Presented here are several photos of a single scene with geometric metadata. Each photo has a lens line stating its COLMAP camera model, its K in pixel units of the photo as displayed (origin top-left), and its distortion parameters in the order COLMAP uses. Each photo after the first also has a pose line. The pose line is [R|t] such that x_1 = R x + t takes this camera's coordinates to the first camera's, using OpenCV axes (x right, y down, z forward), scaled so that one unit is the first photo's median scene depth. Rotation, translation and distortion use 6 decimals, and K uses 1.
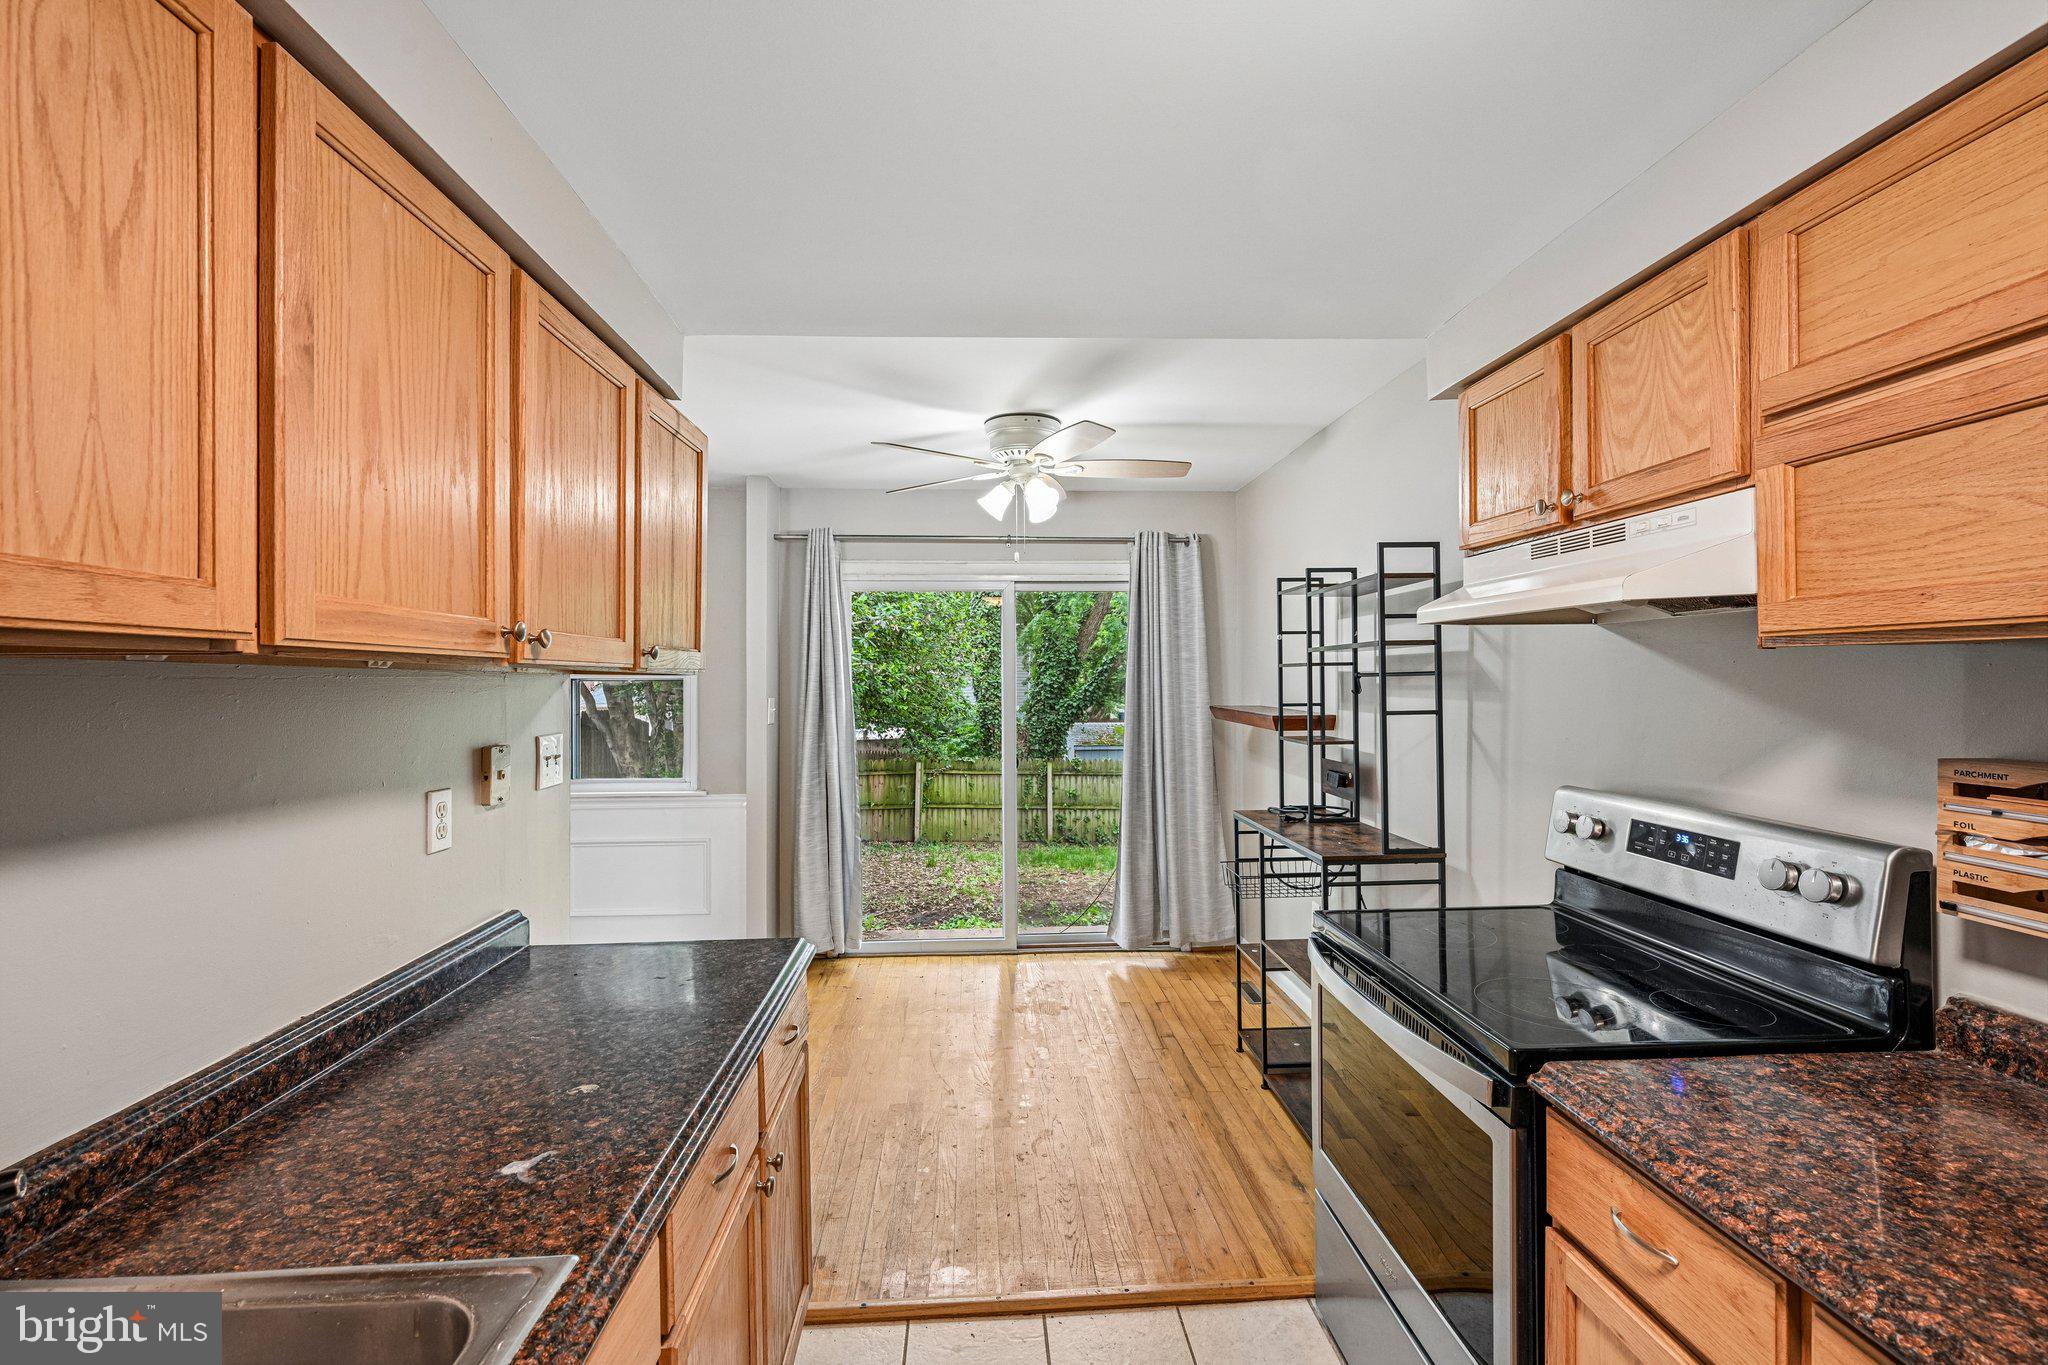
lens RADIAL K [[894.0, 0, 1023.1], [0, 894.0, 684.3], [0, 0, 1]] dist [-0.002241, 0.000425]
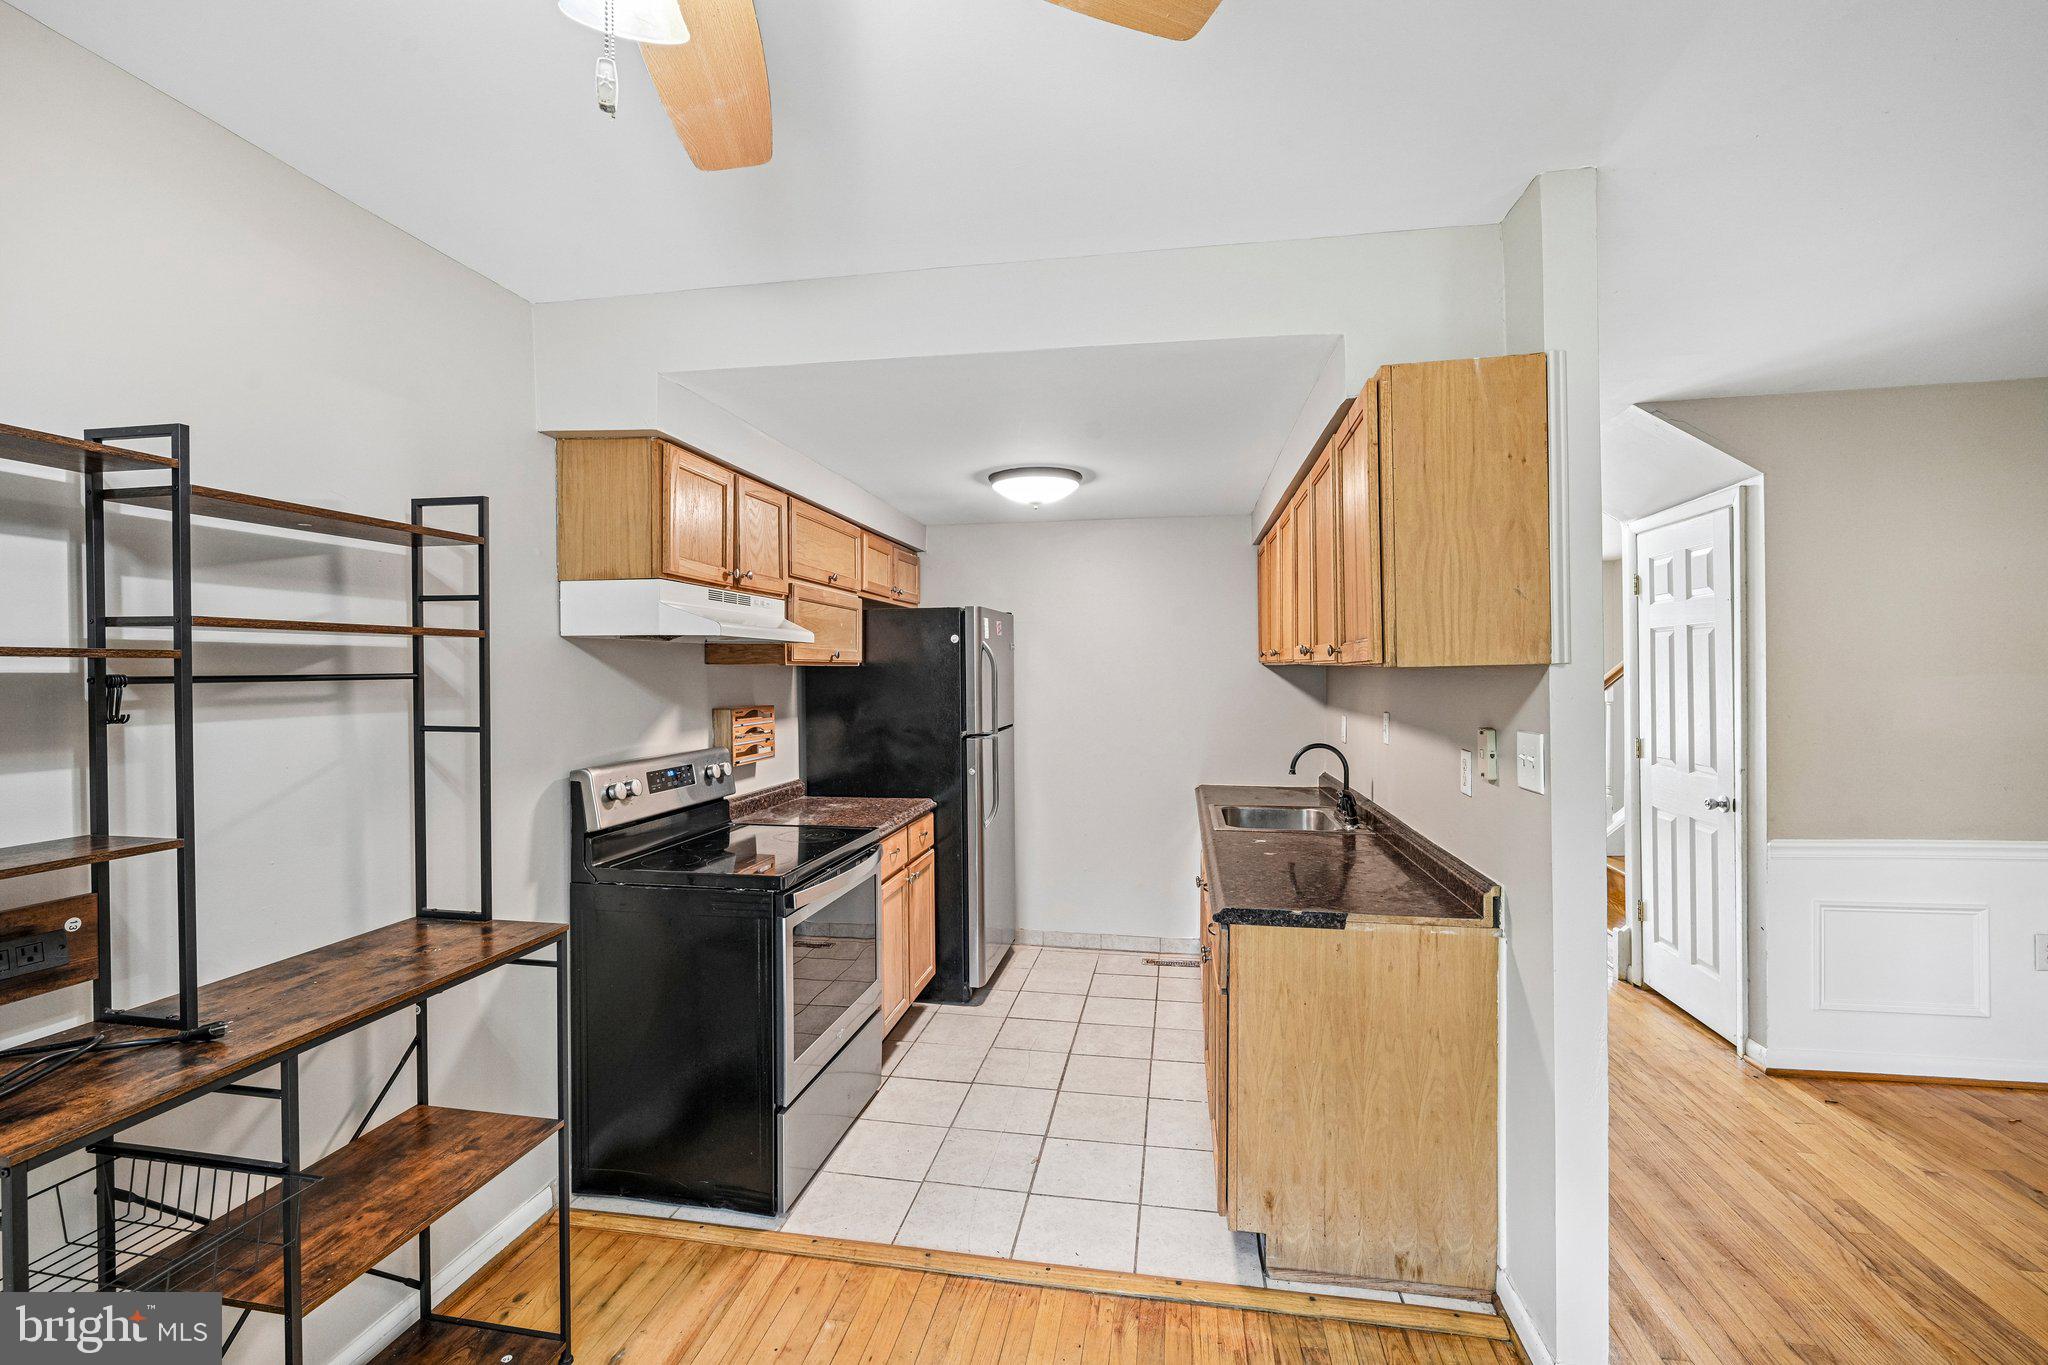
lens RADIAL K [[894.0, 0, 1026.7], [0, 894.0, 677.5], [0, 0, 1]] dist [-0.002241, 0.000425]
pose [[-0.974845, 0.011003, 0.222614, -0.144914], [0.014023, 0.999830, 0.011990, -0.009685], [-0.222444, 0.014810, -0.974833, 1.200156]]
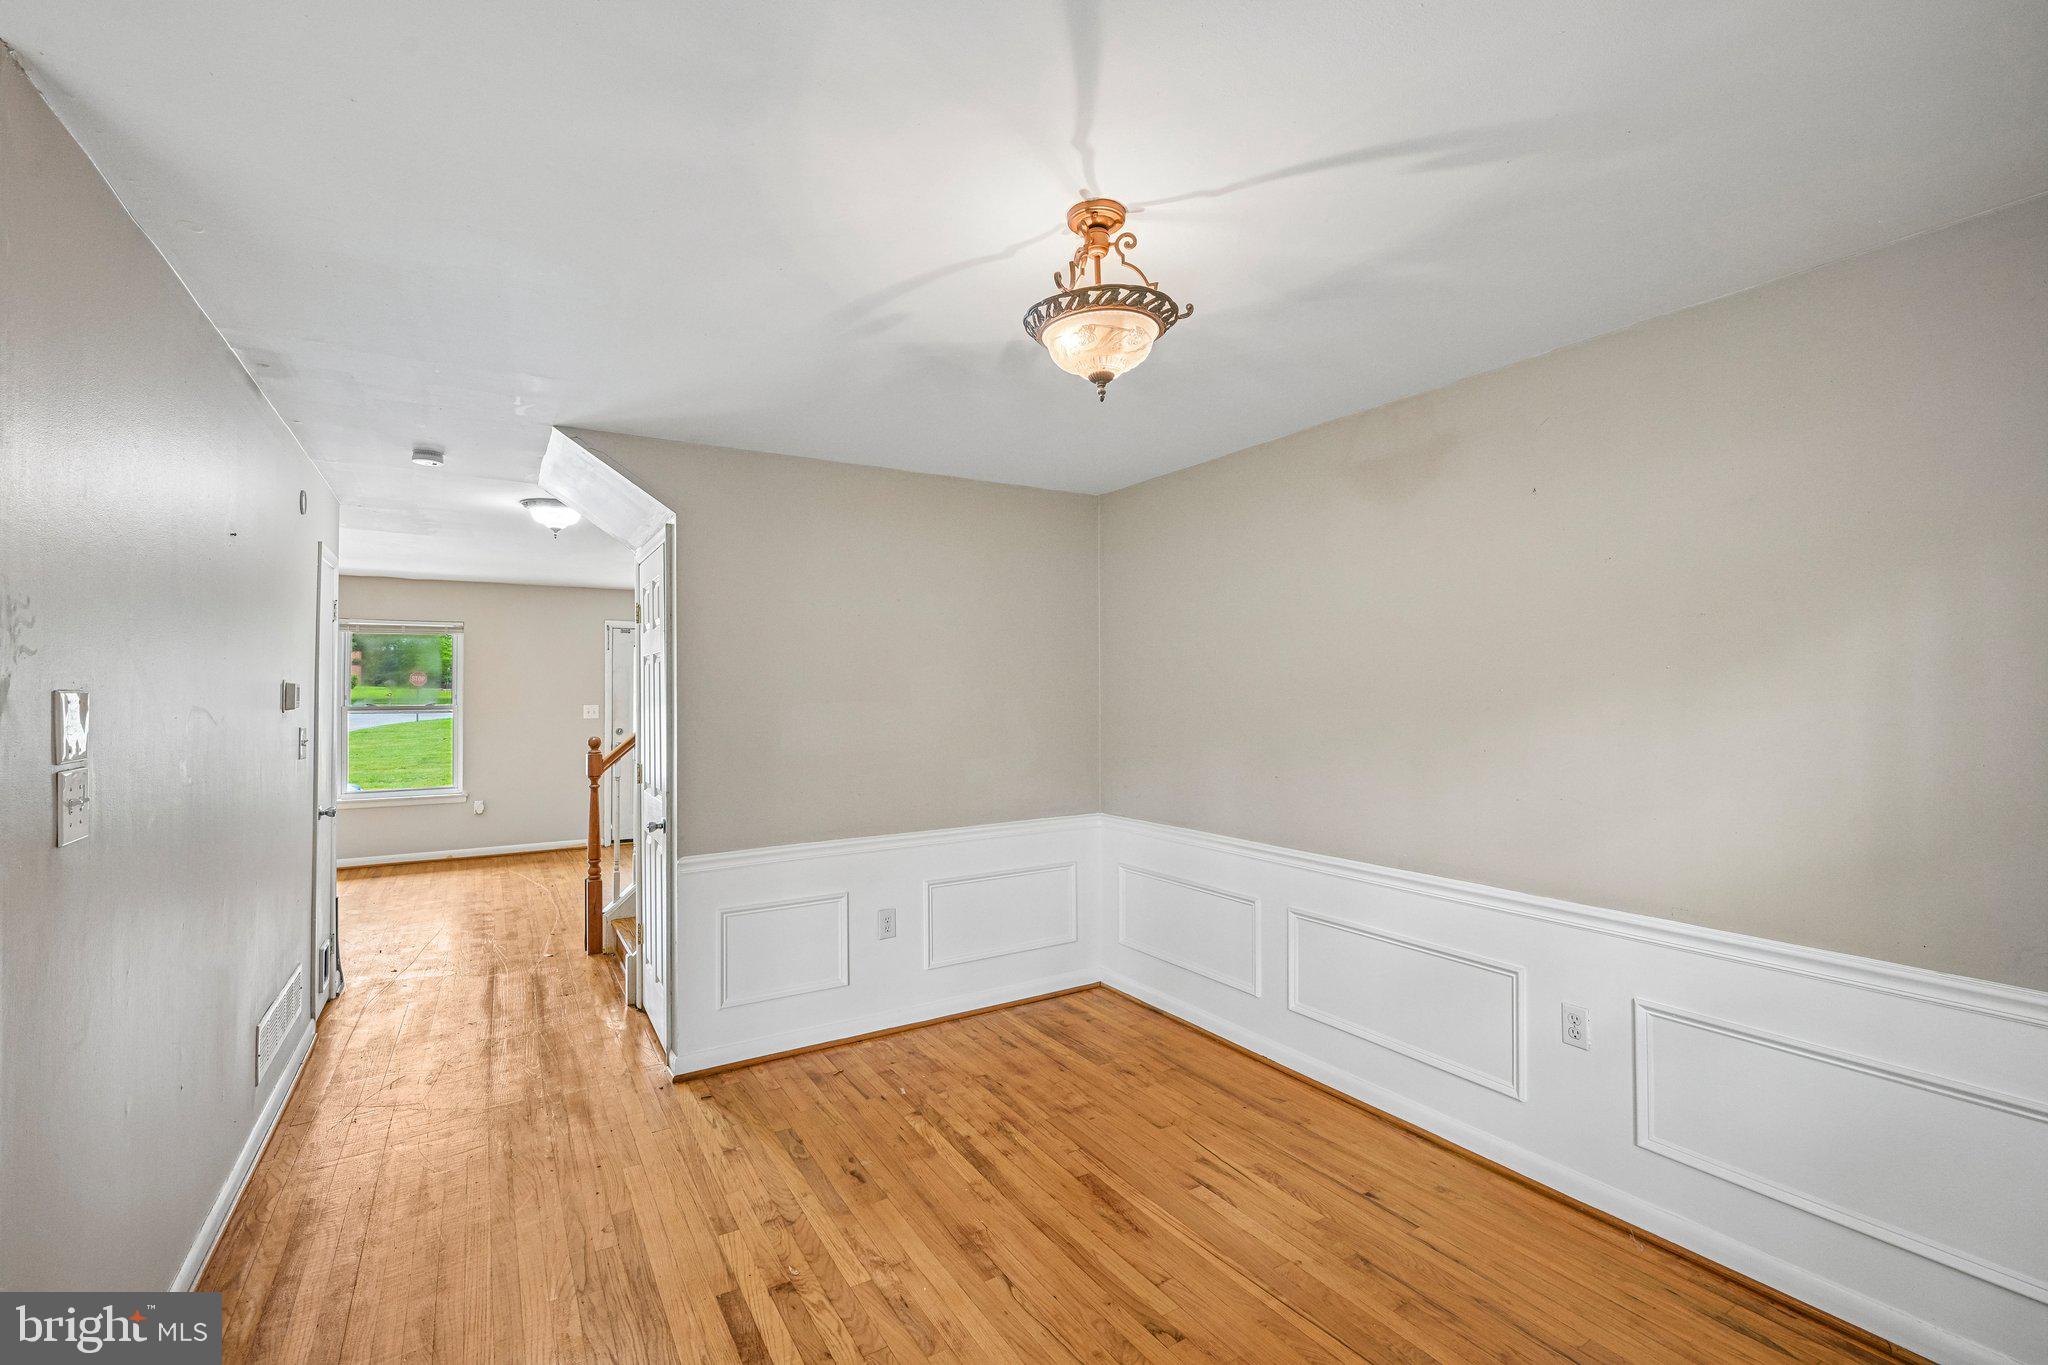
lens RADIAL K [[894.0, 0, 1025.6], [0, 894.0, 678.7], [0, 0, 1]] dist [-0.002241, 0.000425]
pose [[-0.877912, 0.002553, -0.478815, -0.555034], [0.005774, 0.999970, -0.005256, -0.008937], [0.478787, -0.007379, -0.877900, 1.174939]]
